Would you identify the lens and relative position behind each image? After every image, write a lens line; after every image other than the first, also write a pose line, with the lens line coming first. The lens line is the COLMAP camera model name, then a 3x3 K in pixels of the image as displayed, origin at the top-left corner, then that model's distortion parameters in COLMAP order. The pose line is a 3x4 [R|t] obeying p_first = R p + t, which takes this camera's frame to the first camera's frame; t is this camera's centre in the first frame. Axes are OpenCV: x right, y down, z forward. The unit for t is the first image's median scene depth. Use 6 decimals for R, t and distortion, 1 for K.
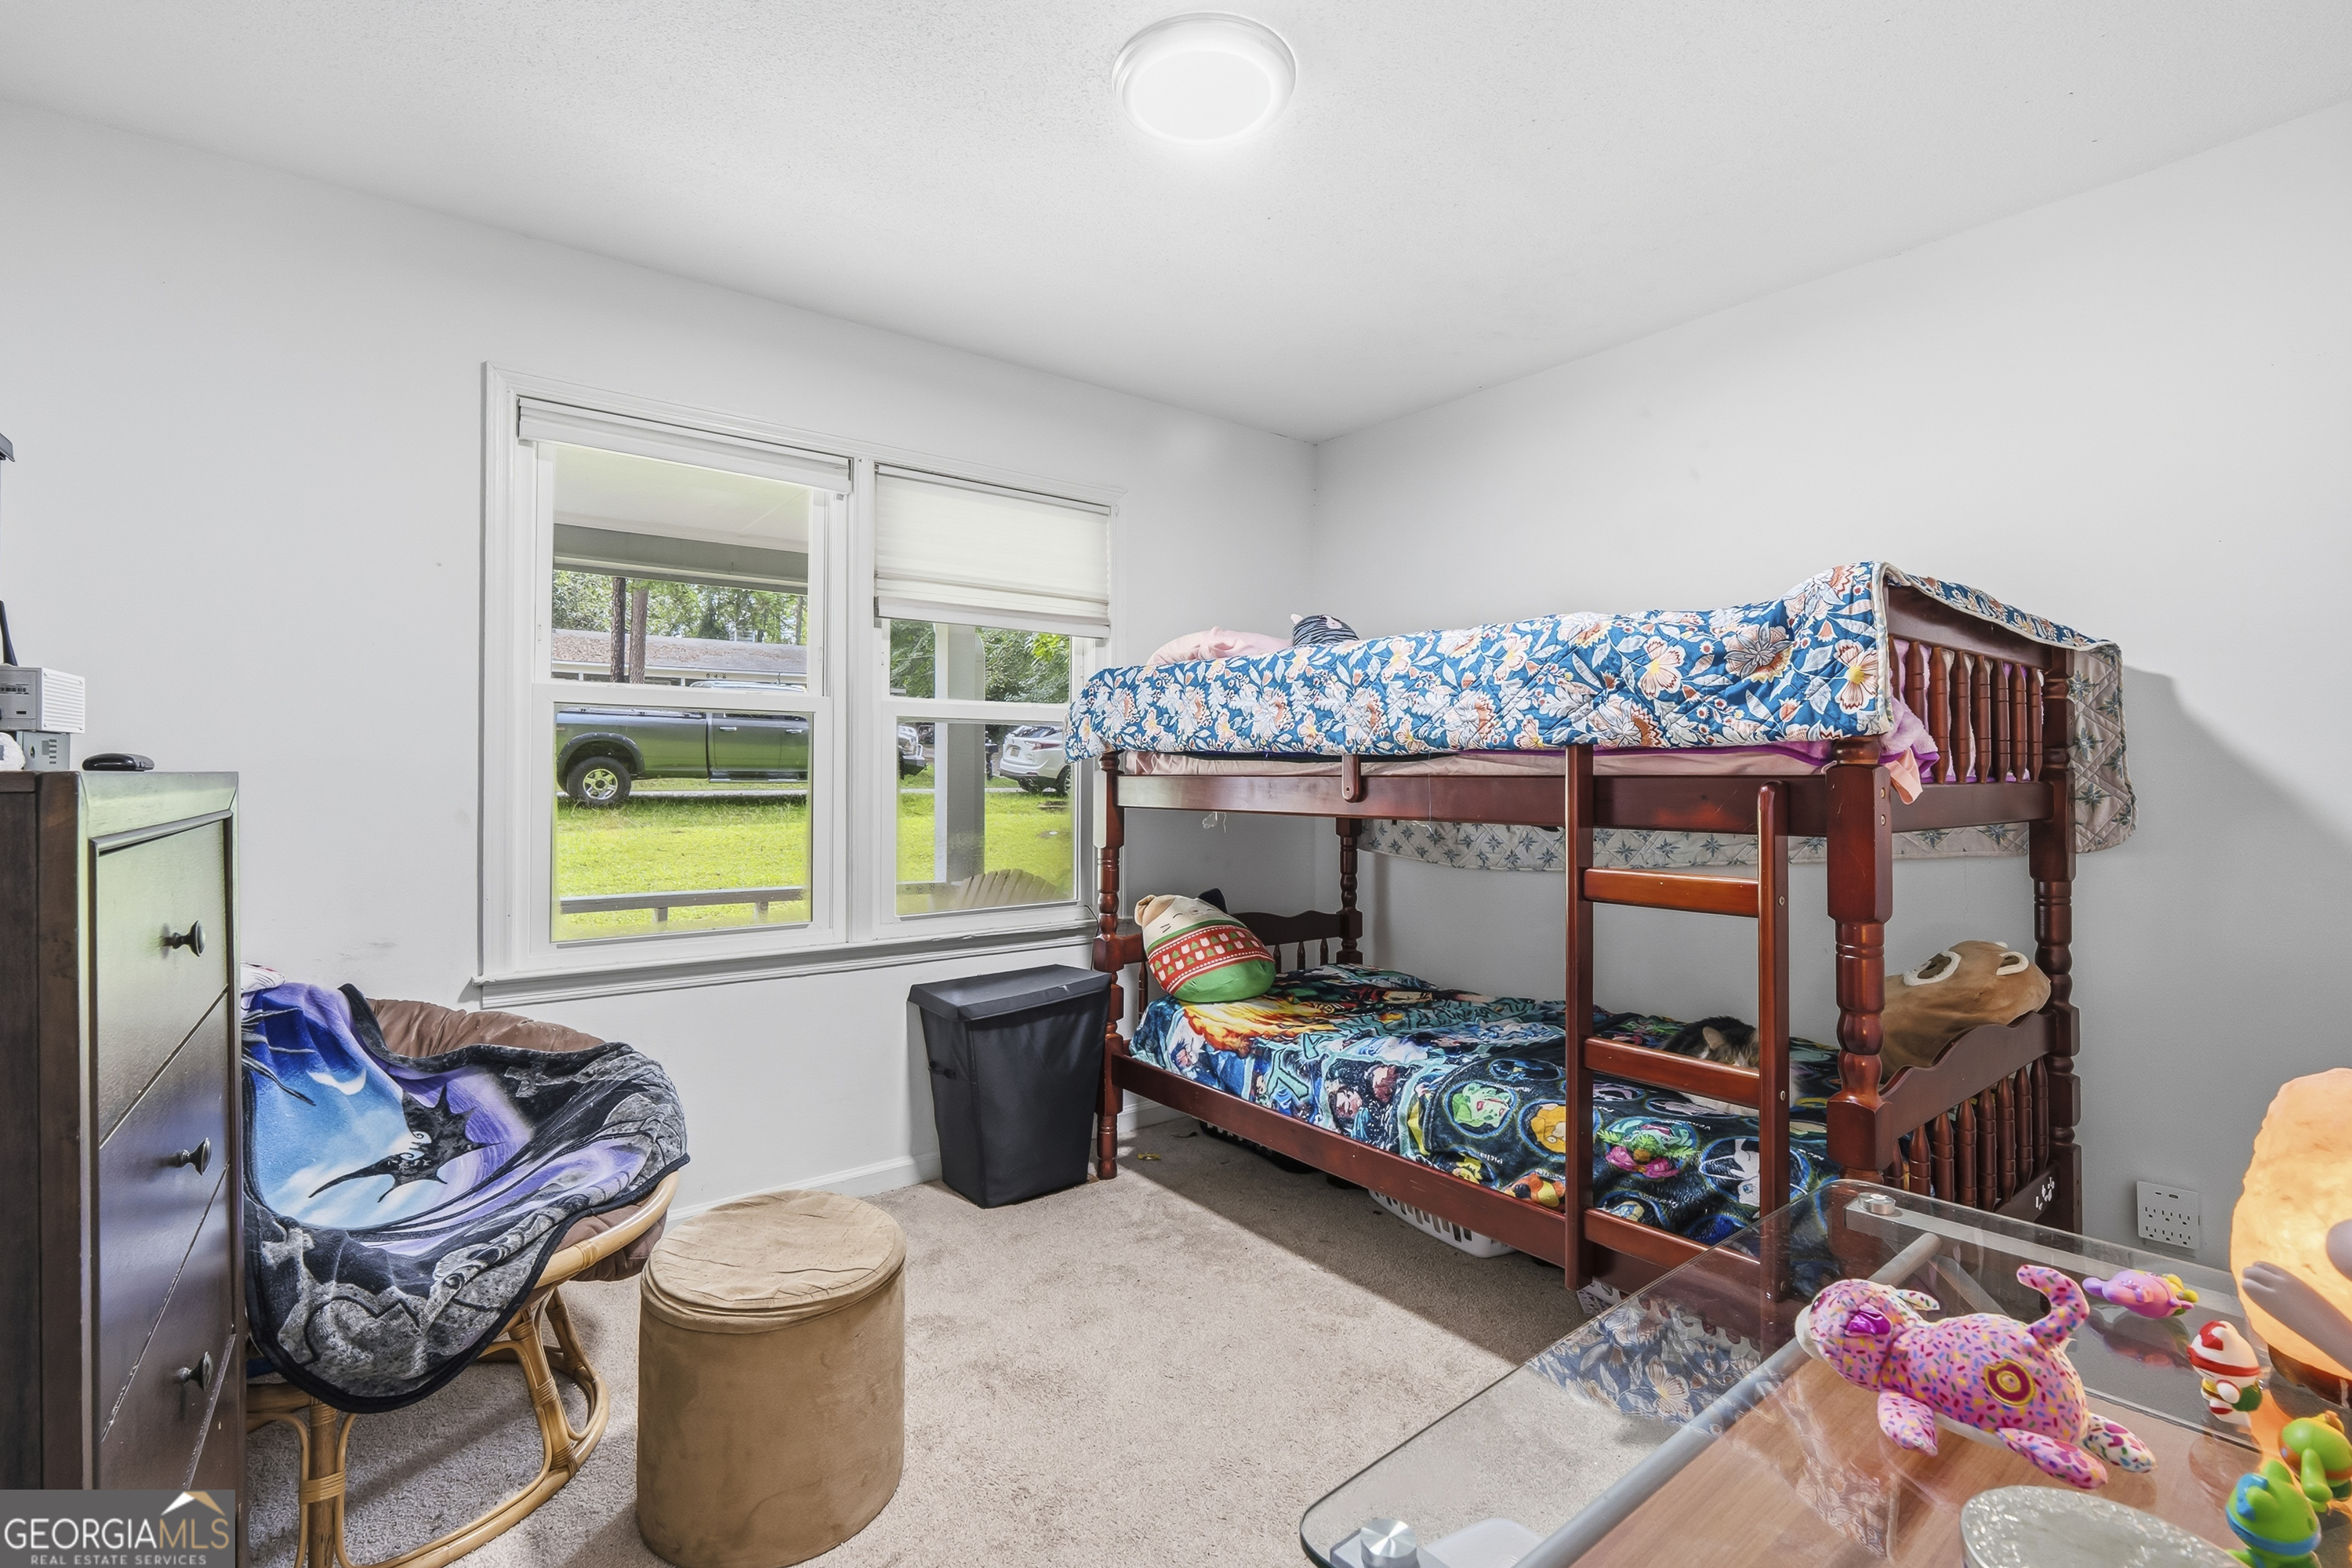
lens RADIAL K [[1068.1, 0, 1171.2], [0, 1068.1, 765.1], [0, 0, 1]] dist [-0.006967, 0.000970]
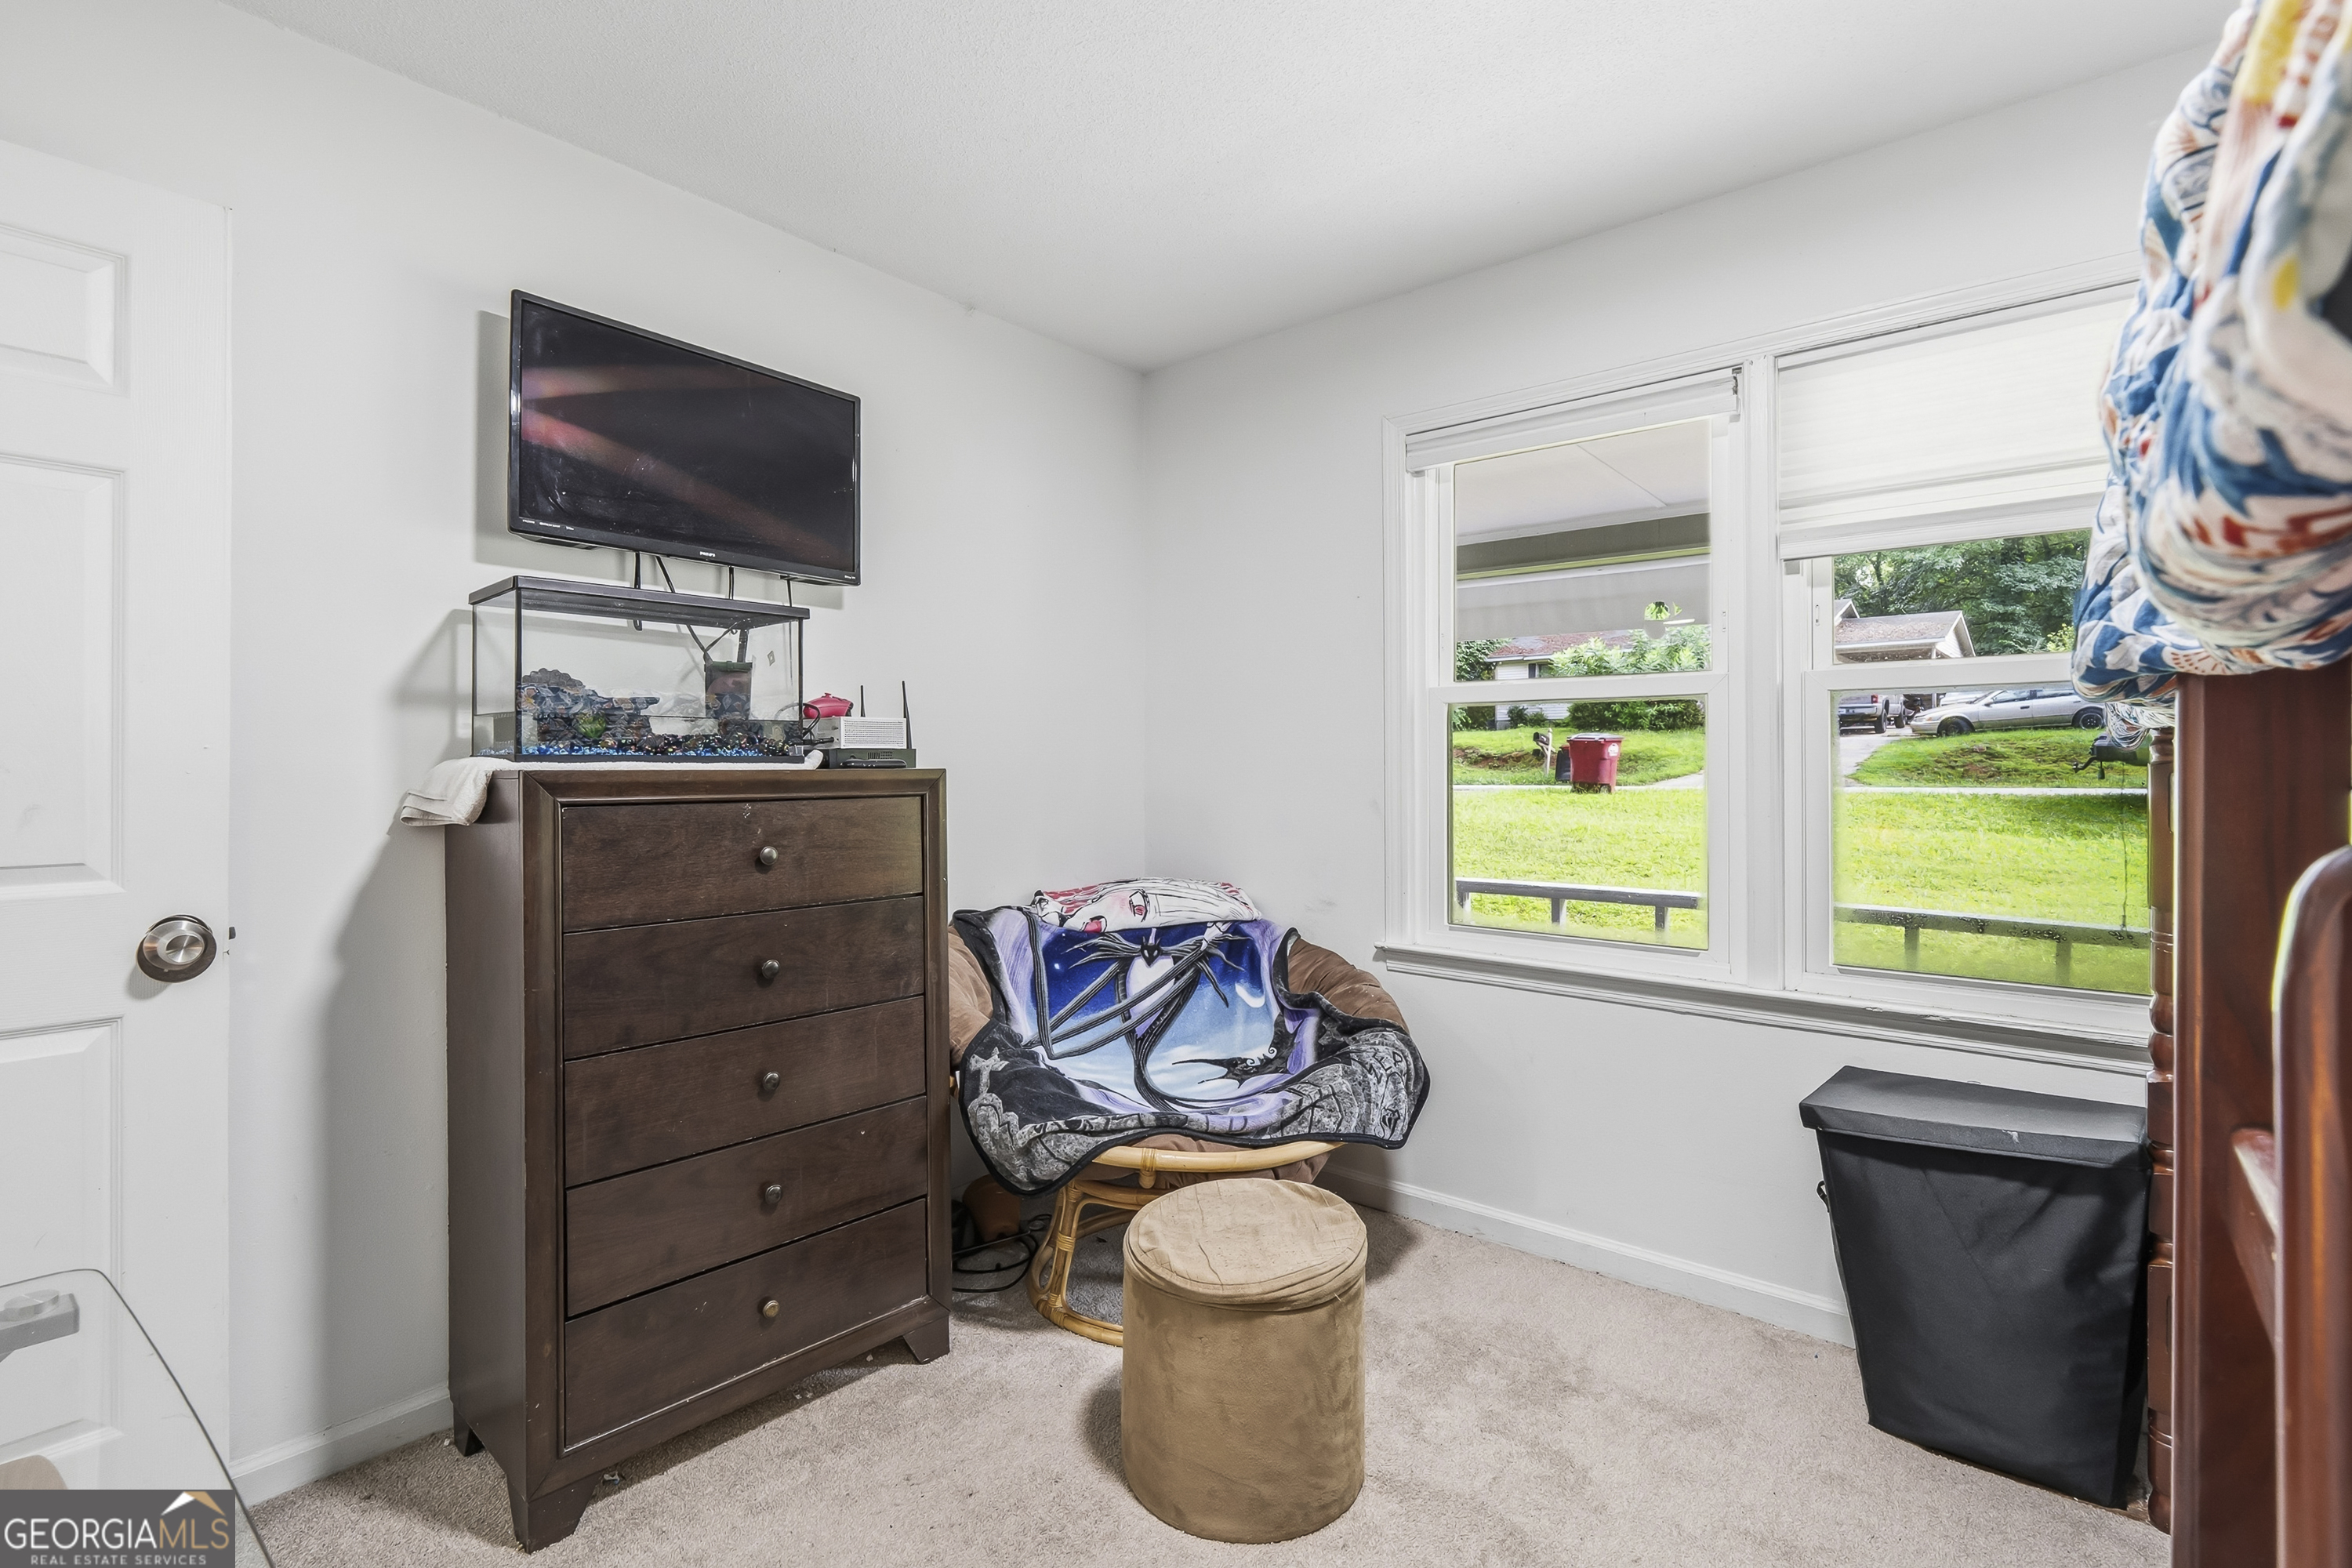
lens RADIAL K [[1068.1, 0, 1187.5], [0, 1068.1, 769.7], [0, 0, 1]] dist [-0.006967, 0.000970]
pose [[0.232291, -0.004742, -0.972635, 0.501814], [0.003464, 0.999986, -0.004048, 0.015884], [0.972640, -0.002429, 0.232304, 0.591887]]
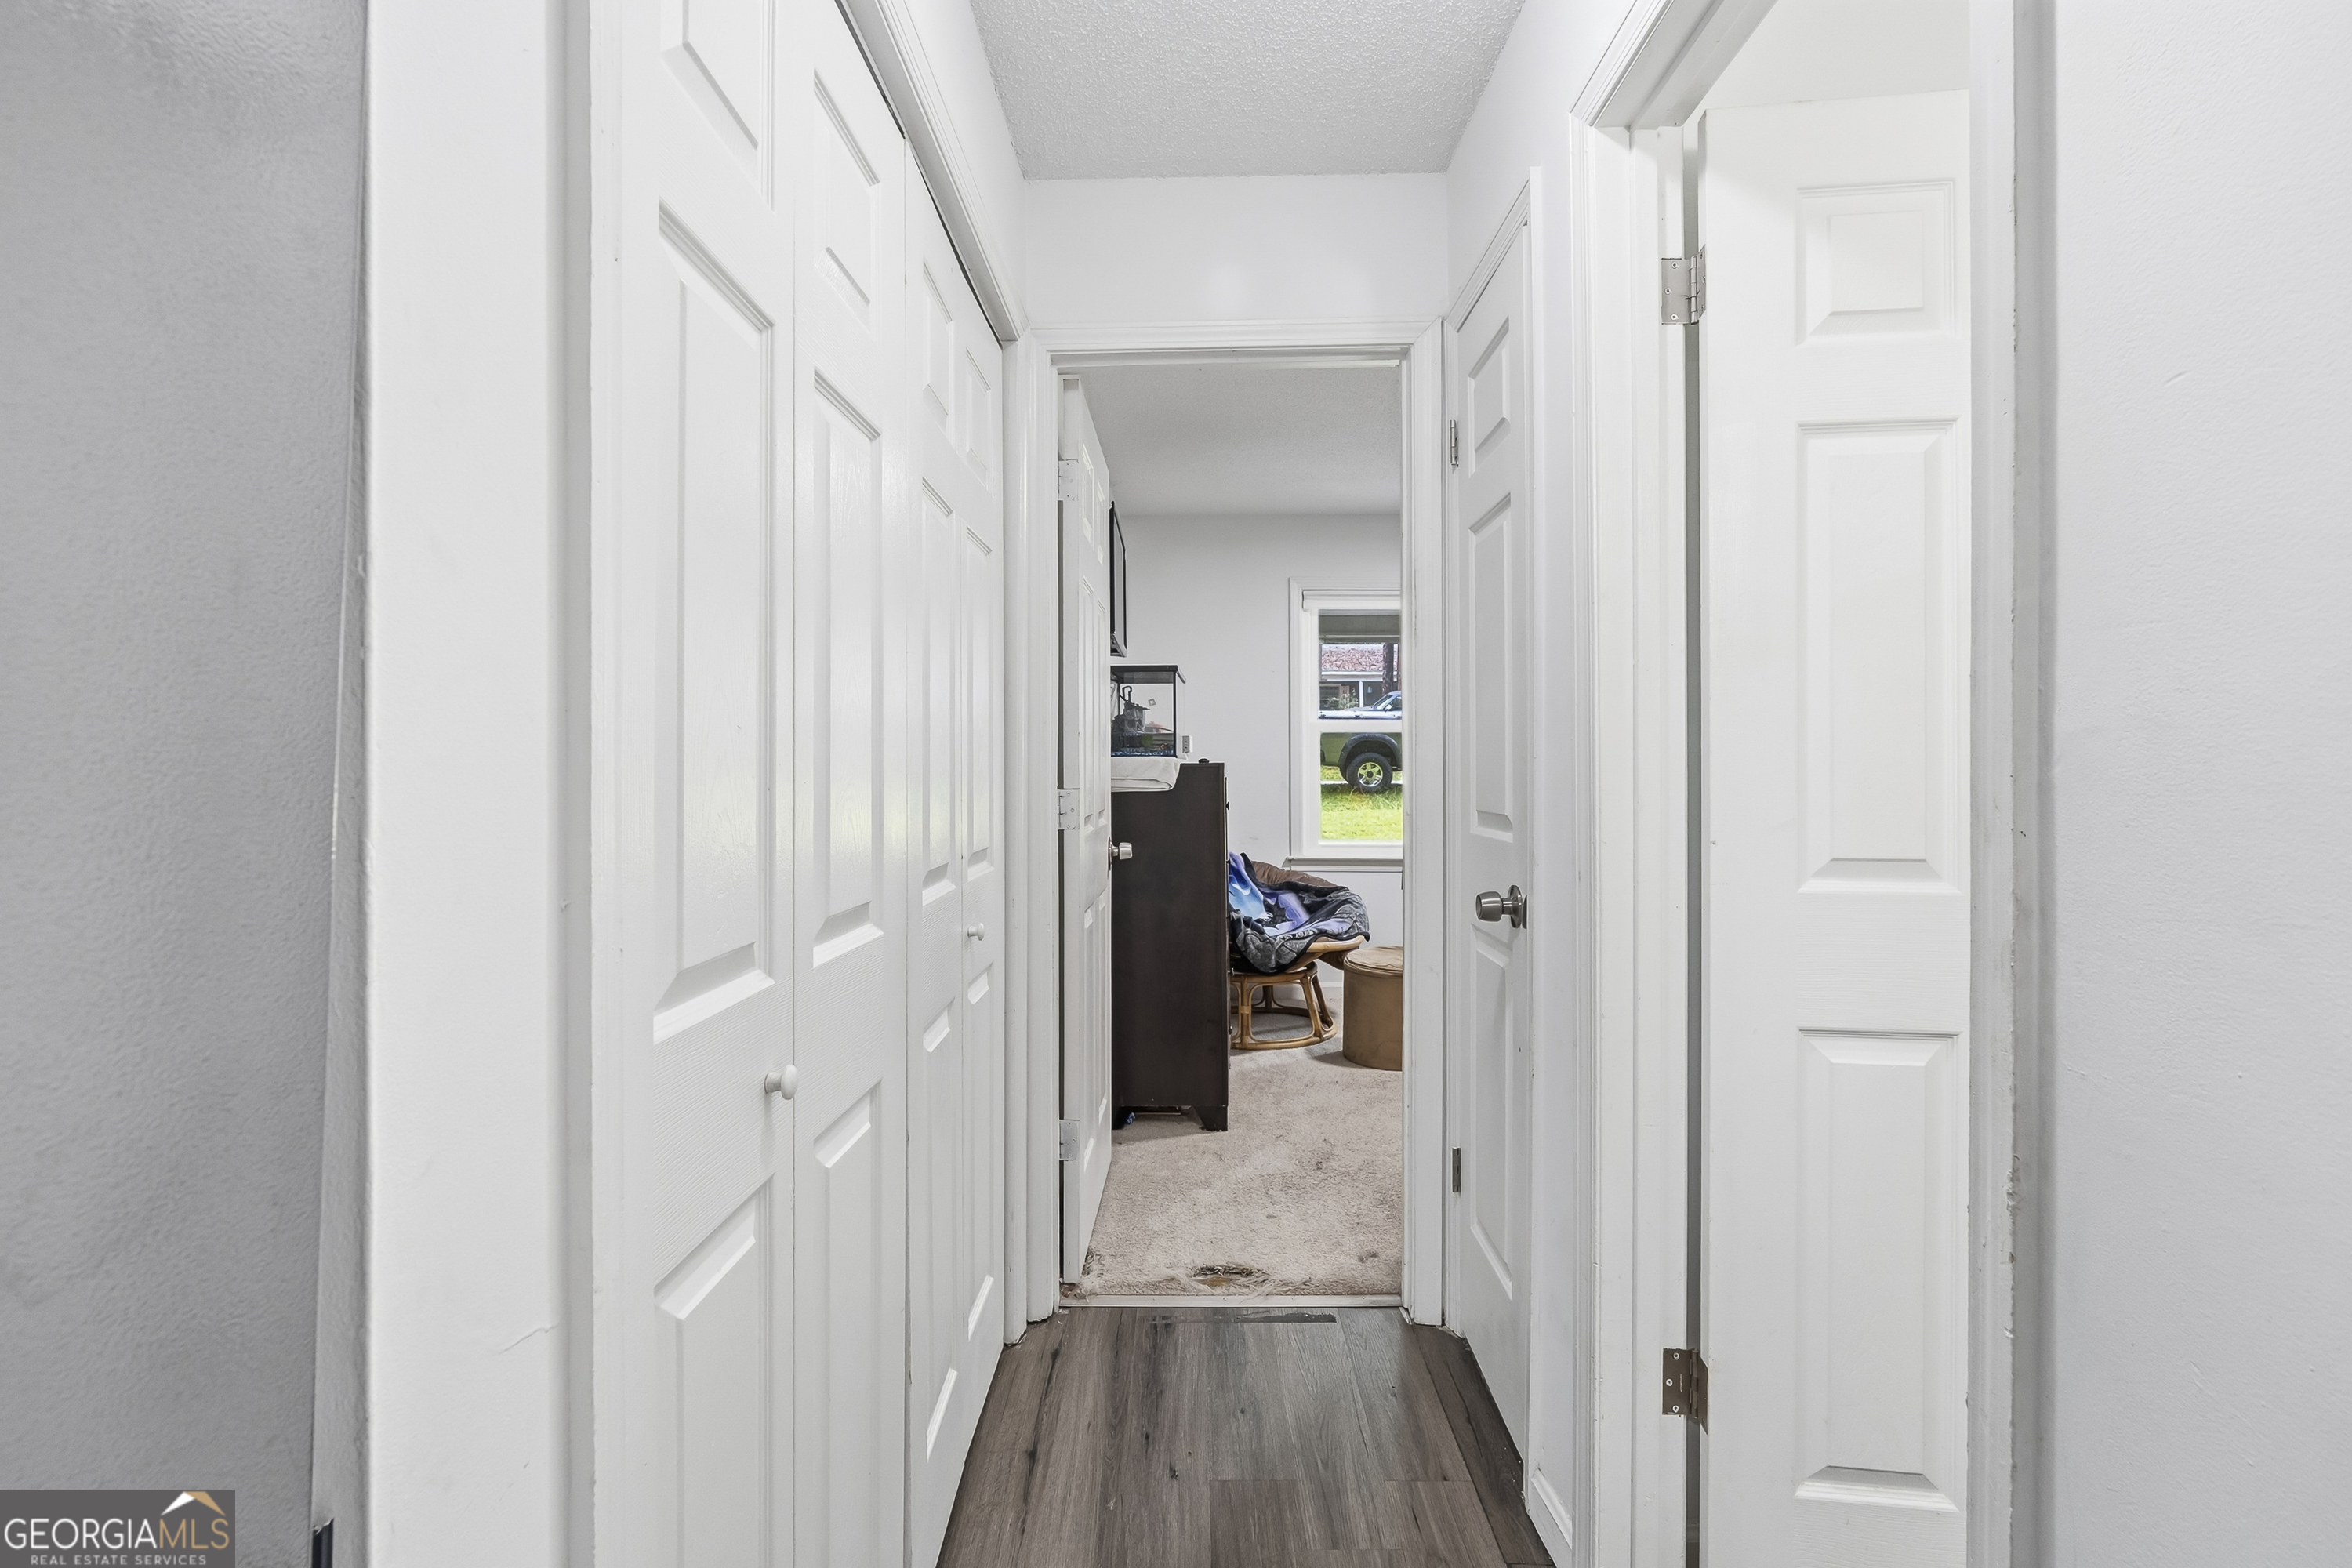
lens RADIAL K [[1068.1, 0, 1167.1], [0, 1068.1, 769.0], [0, 0, 1]] dist [-0.006967, 0.000970]
pose [[0.771618, -0.001371, -0.636085, 0.645987], [0.008117, 0.999937, 0.007691, -0.002611], [0.636034, -0.011098, 0.771581, -0.997132]]
